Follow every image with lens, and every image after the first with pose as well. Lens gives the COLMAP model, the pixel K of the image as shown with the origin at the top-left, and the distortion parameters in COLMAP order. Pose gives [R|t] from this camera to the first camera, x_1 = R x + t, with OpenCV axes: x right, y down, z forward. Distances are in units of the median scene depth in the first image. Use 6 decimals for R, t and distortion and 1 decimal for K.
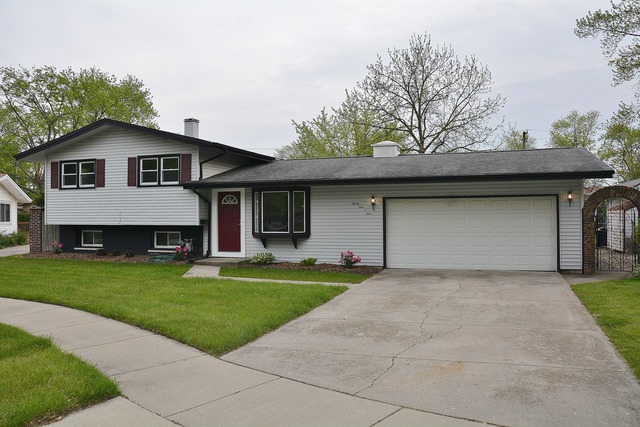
lens RADIAL K [[564.2, 0, 318.3], [0, 564.2, 211.8], [0, 0, 1]] dist [-0.027356, 0.014917]
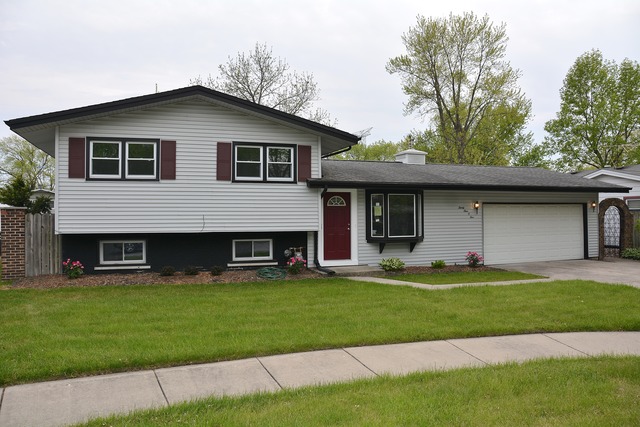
lens RADIAL K [[564.2, 0, 318.6], [0, 564.2, 215.2], [0, 0, 1]] dist [-0.027356, 0.014917]
pose [[0.721345, 0.004265, 0.692563, -0.783534], [-0.000949, 0.999986, -0.005170, 0.005064], [-0.692575, 0.003072, 0.721339, 0.371926]]
